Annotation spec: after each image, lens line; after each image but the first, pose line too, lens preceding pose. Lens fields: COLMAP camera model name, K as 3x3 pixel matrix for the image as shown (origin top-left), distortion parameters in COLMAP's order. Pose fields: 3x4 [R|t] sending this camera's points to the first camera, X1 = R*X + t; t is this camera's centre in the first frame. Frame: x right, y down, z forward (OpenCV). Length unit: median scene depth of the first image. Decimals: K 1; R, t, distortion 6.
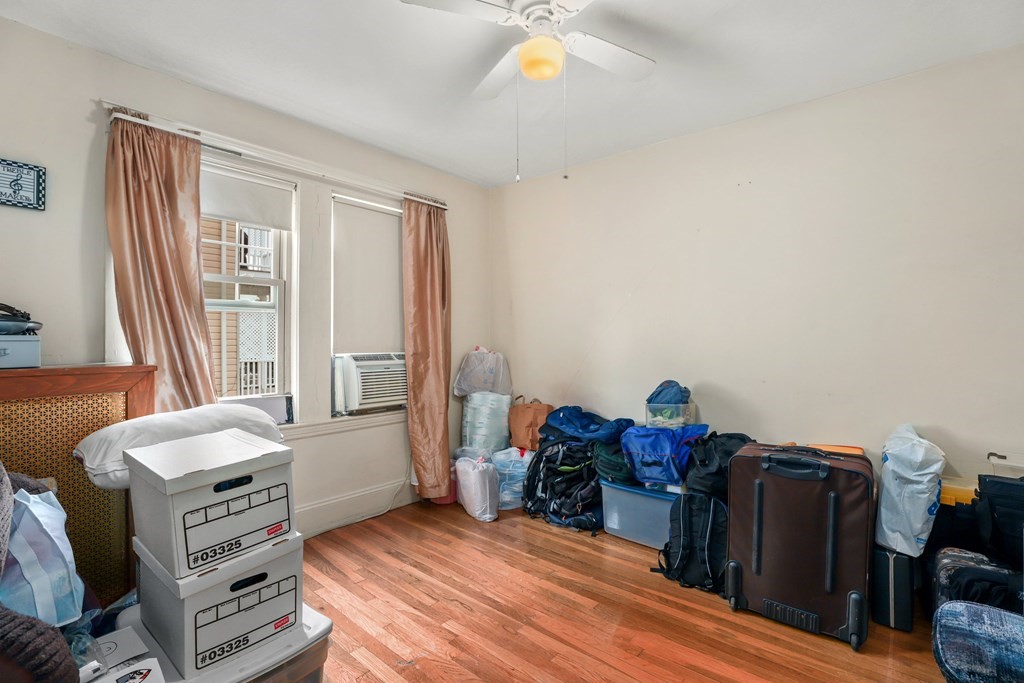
lens RADIAL K [[471.2, 0, 512.0], [0, 471.2, 341.5], [0, 0, 1]] dist [-0.055571, 0.017778]
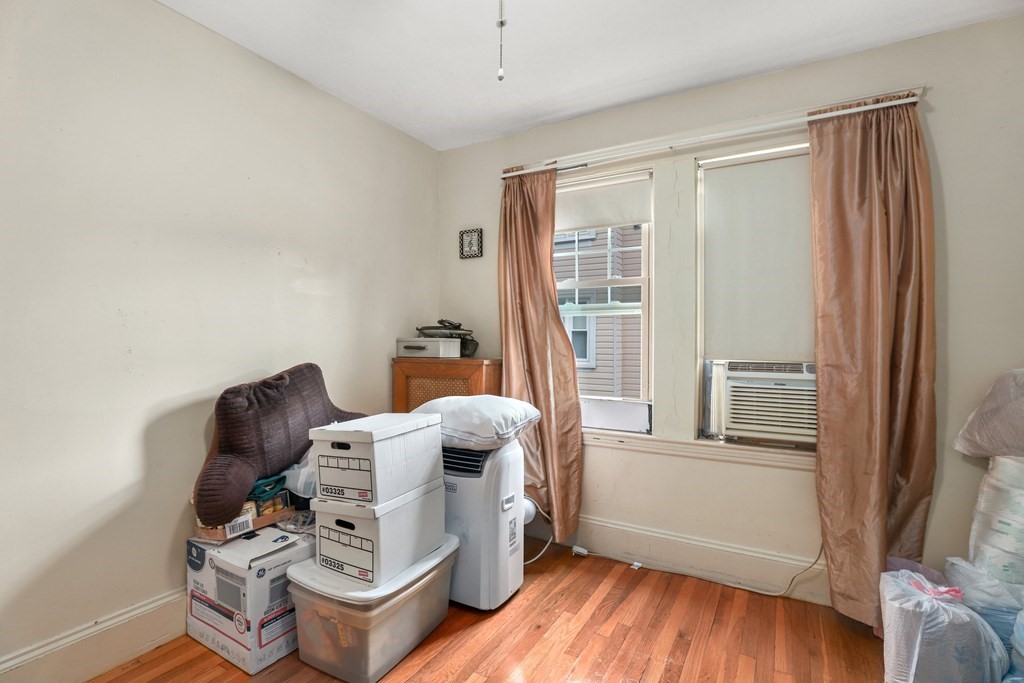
lens RADIAL K [[471.2, 0, 512.0], [0, 471.2, 341.5], [0, 0, 1]] dist [-0.055571, 0.017778]
pose [[0.165197, -0.004169, -0.986252, 0.383311], [-0.010298, 0.999929, -0.005952, 0.003608], [0.986207, 0.011140, 0.165143, 0.590953]]
